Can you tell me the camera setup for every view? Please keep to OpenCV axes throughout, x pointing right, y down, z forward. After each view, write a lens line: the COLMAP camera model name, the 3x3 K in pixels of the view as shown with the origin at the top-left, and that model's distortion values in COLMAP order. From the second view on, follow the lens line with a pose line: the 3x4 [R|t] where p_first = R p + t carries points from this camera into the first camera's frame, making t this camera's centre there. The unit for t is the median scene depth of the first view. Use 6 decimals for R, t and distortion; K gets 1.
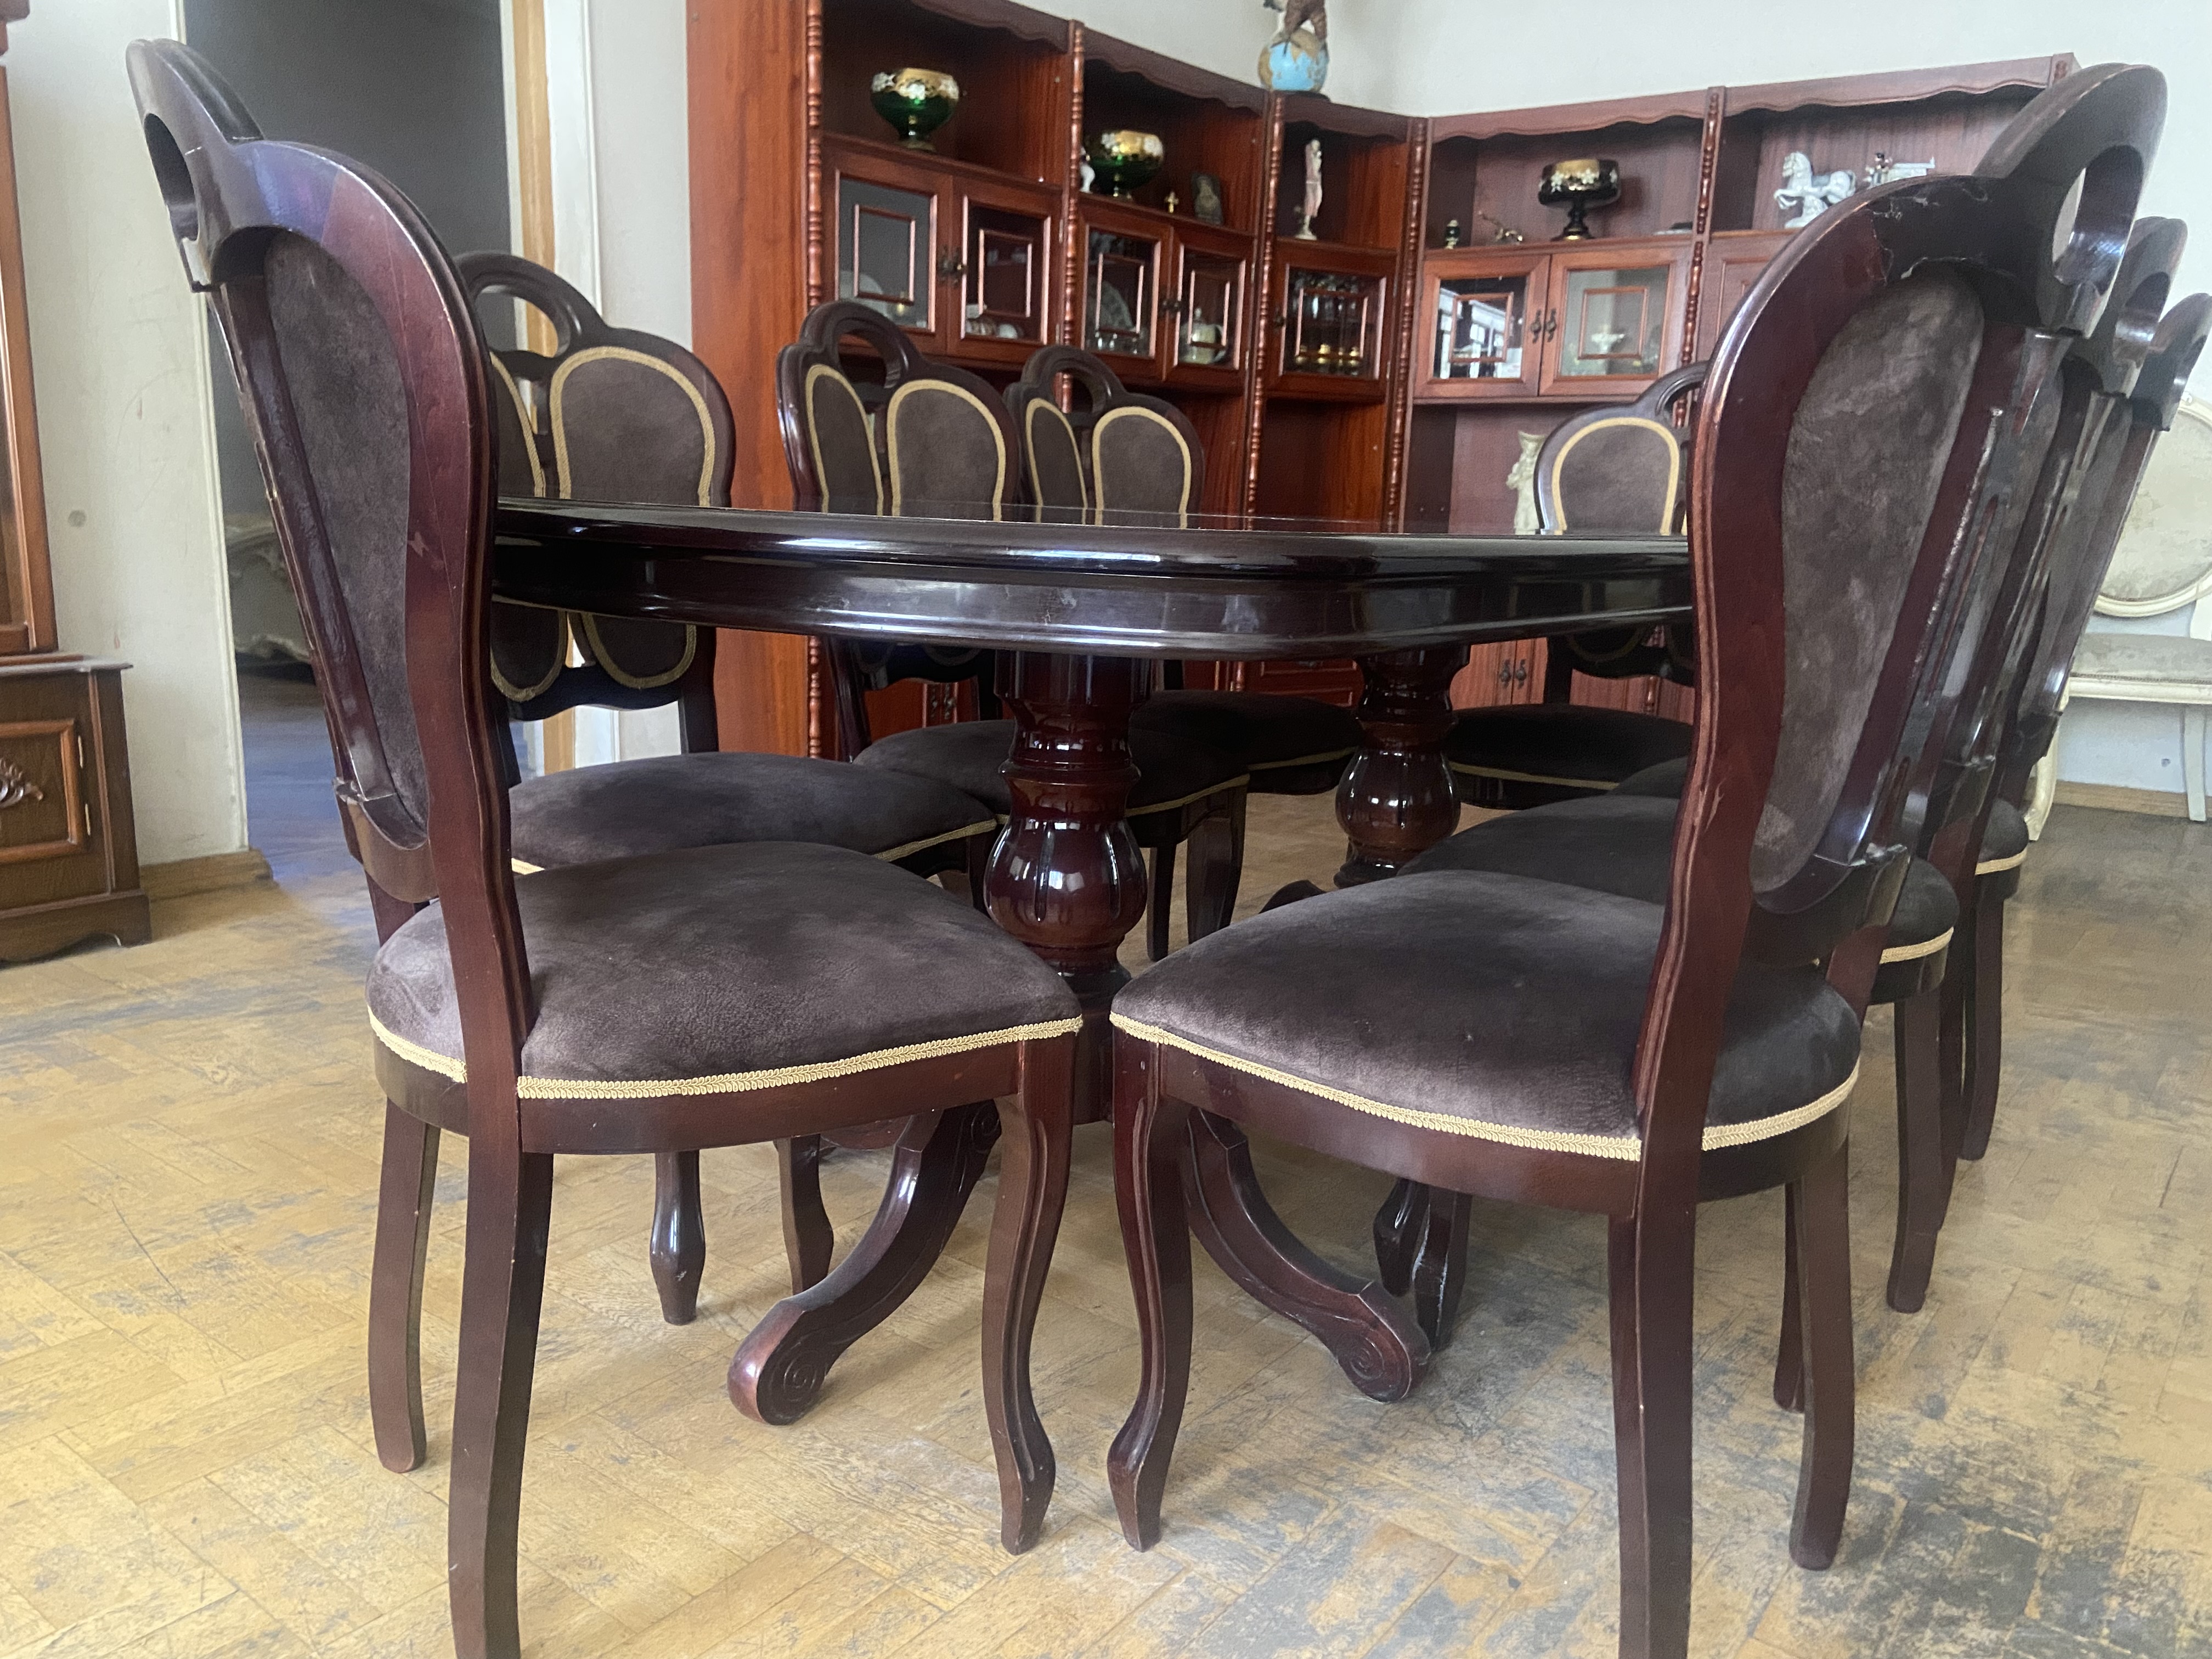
lens RADIAL K [[1690.4, 0, 1101.9], [0, 1690.4, 820.2], [0, 0, 1]] dist [0.118557, -0.155198]
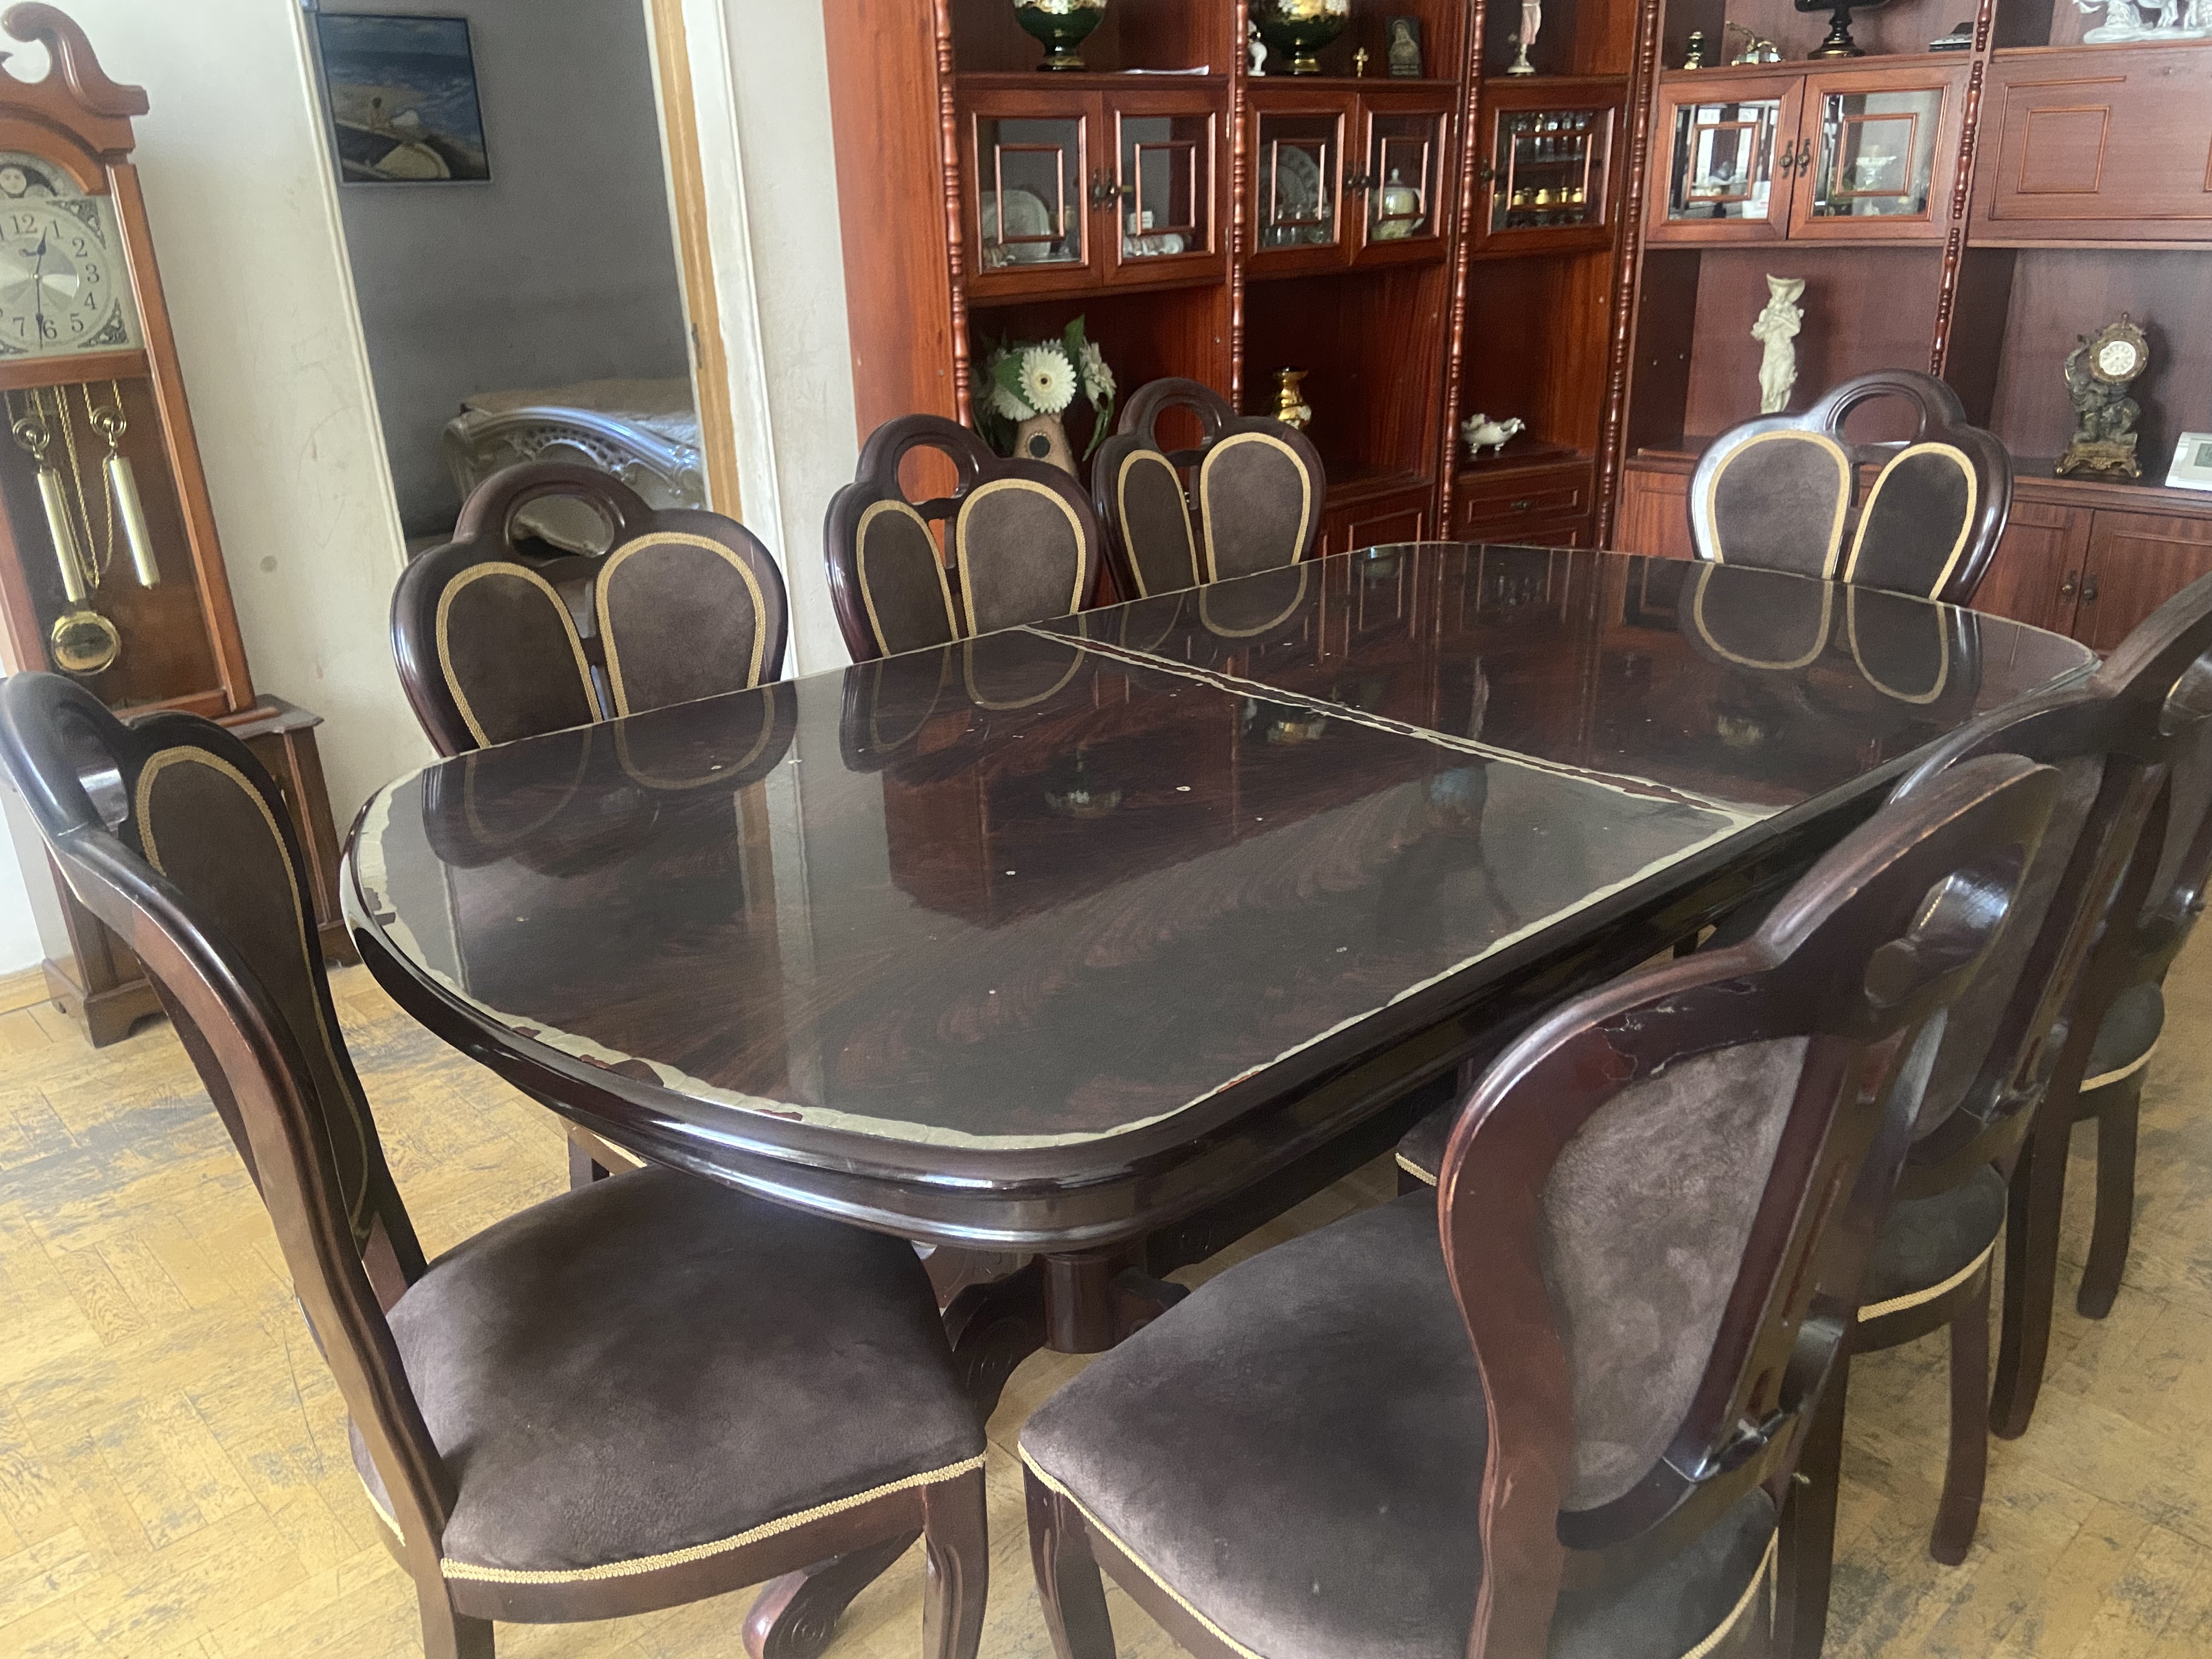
lens RADIAL K [[1690.4, 0, 1101.9], [0, 1690.4, 820.2], [0, 0, 1]] dist [0.118557, -0.155198]
pose [[0.984811, 0.000239, -0.173629, 0.070036], [0.028806, 0.985917, 0.164739, -0.126924], [0.171223, -0.167238, 0.970935, 0.019317]]
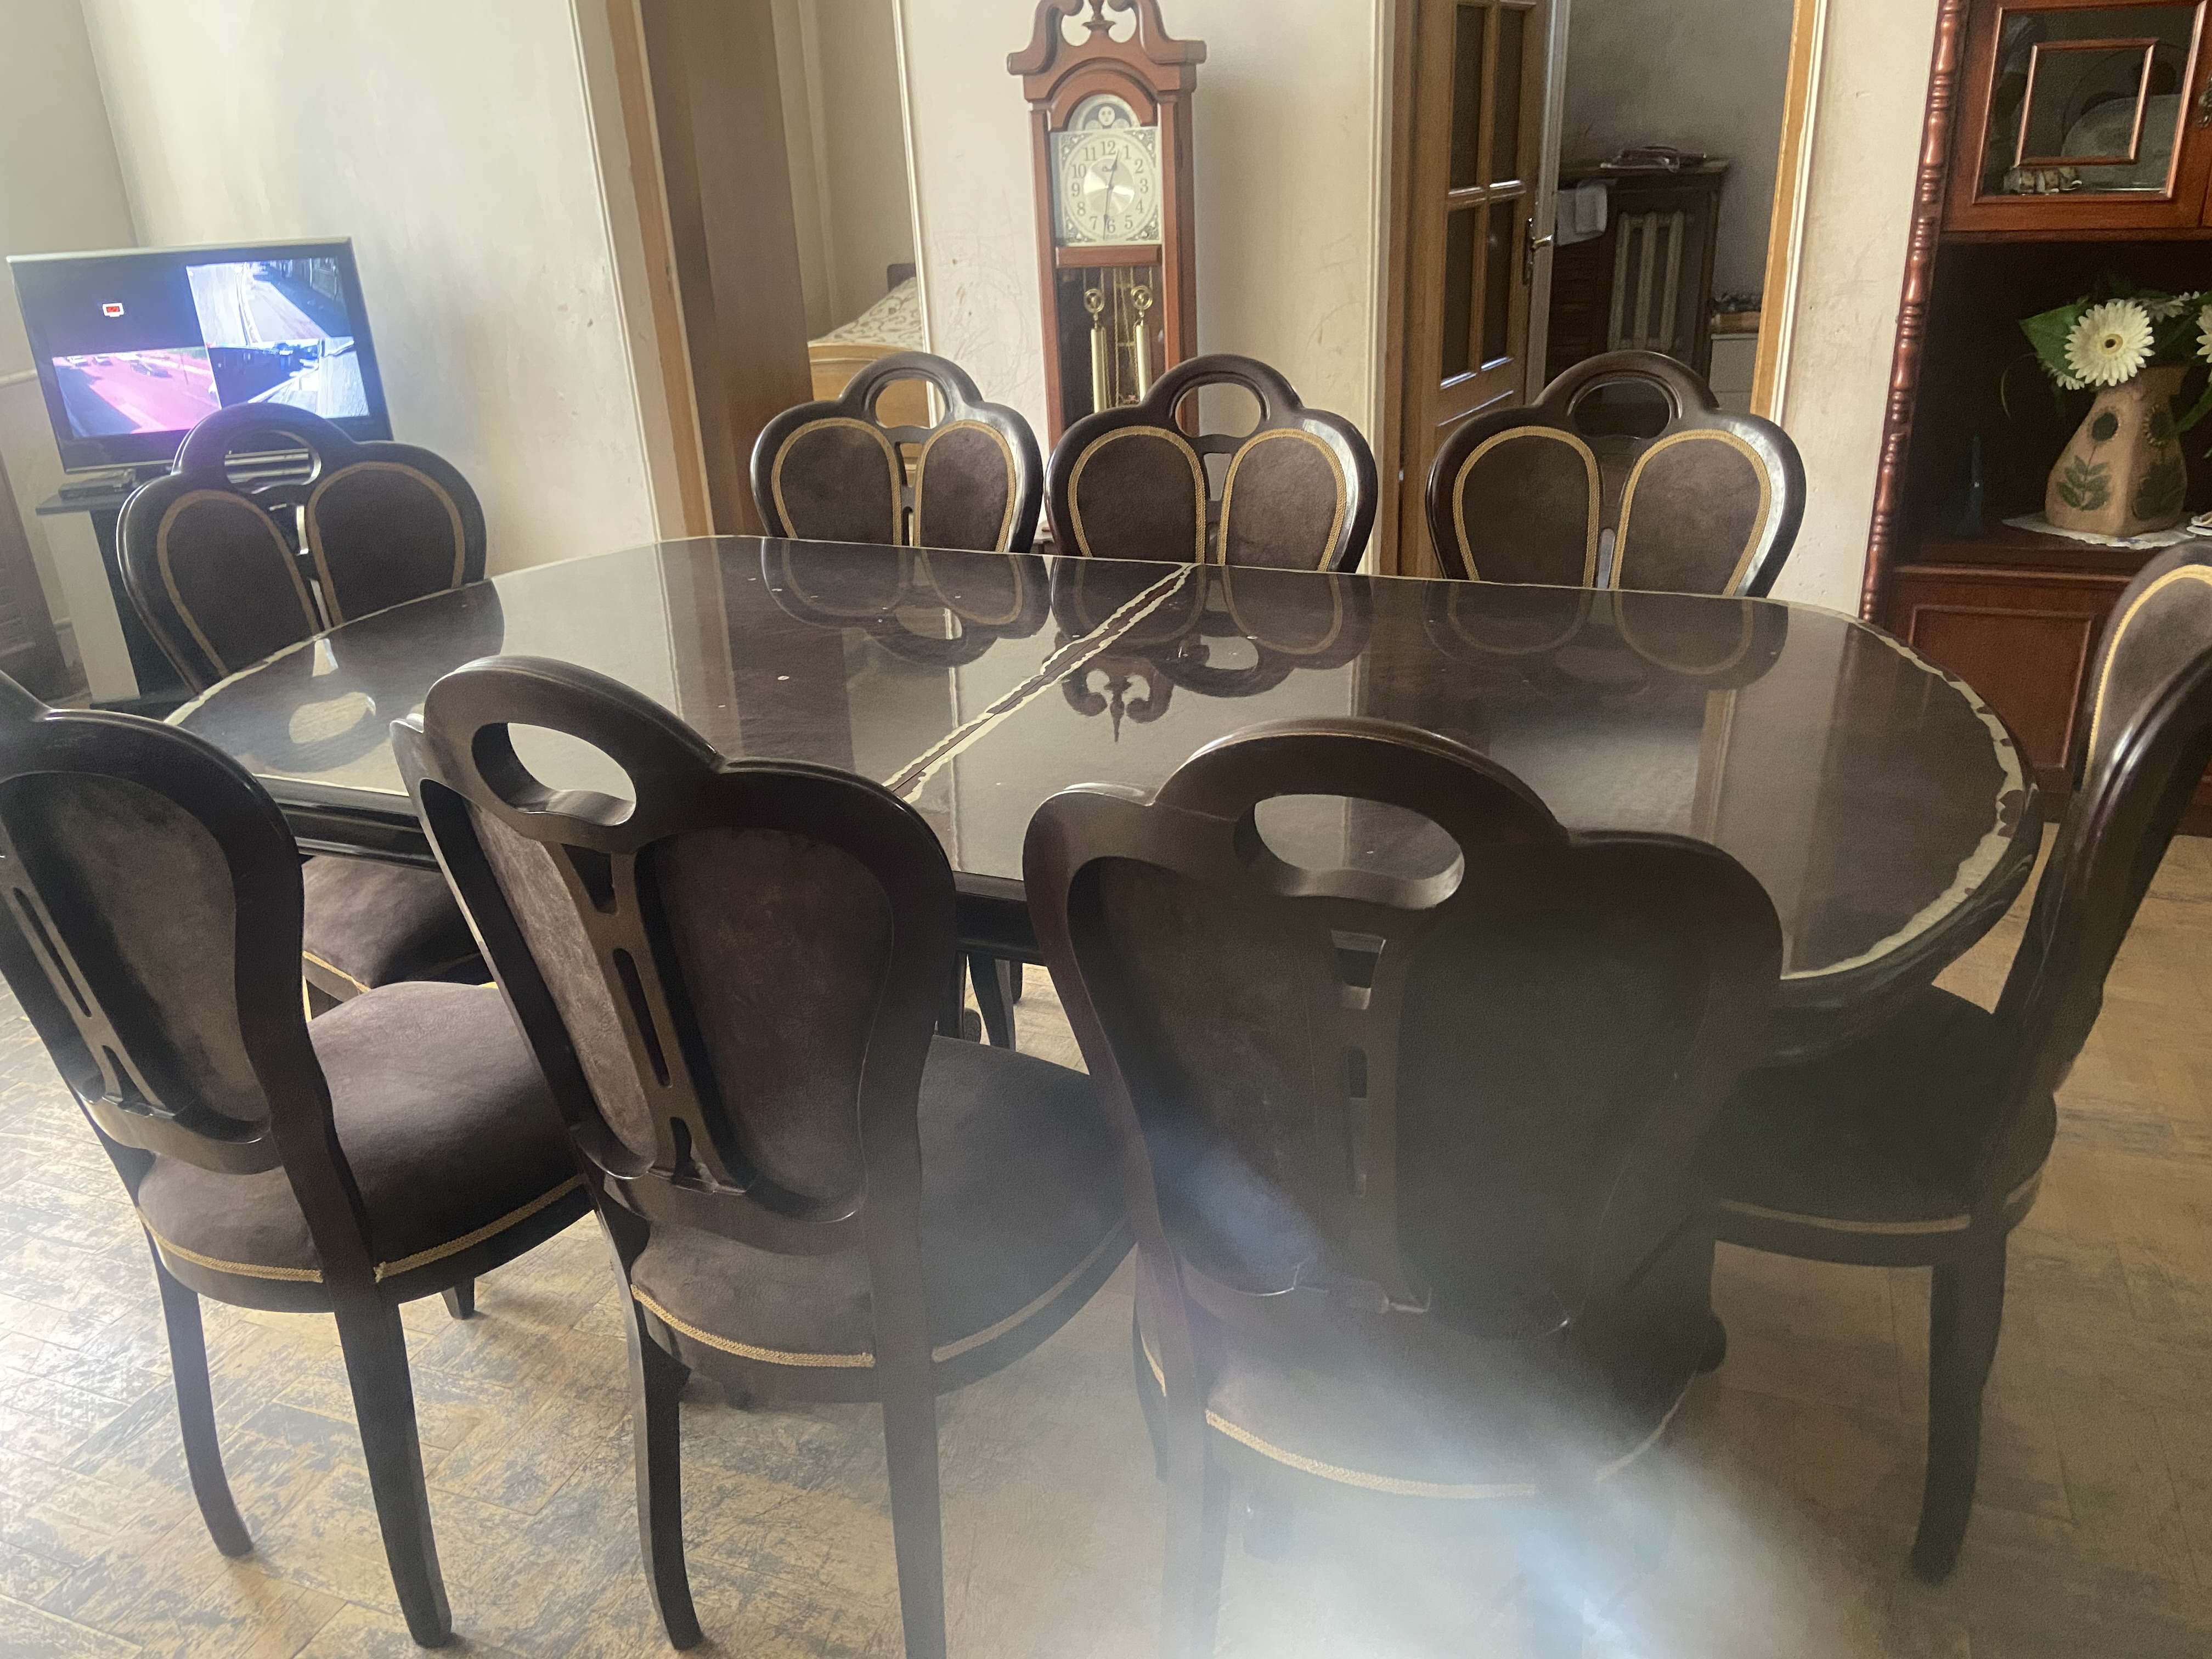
lens RADIAL K [[1690.4, 0, 1101.9], [0, 1690.4, 820.2], [0, 0, 1]] dist [0.118557, -0.155198]
pose [[0.289491, 0.318513, -0.902632, 0.463661], [-0.127446, 0.947441, 0.293450, -0.178818], [0.948658, 0.030086, 0.314868, 0.322819]]
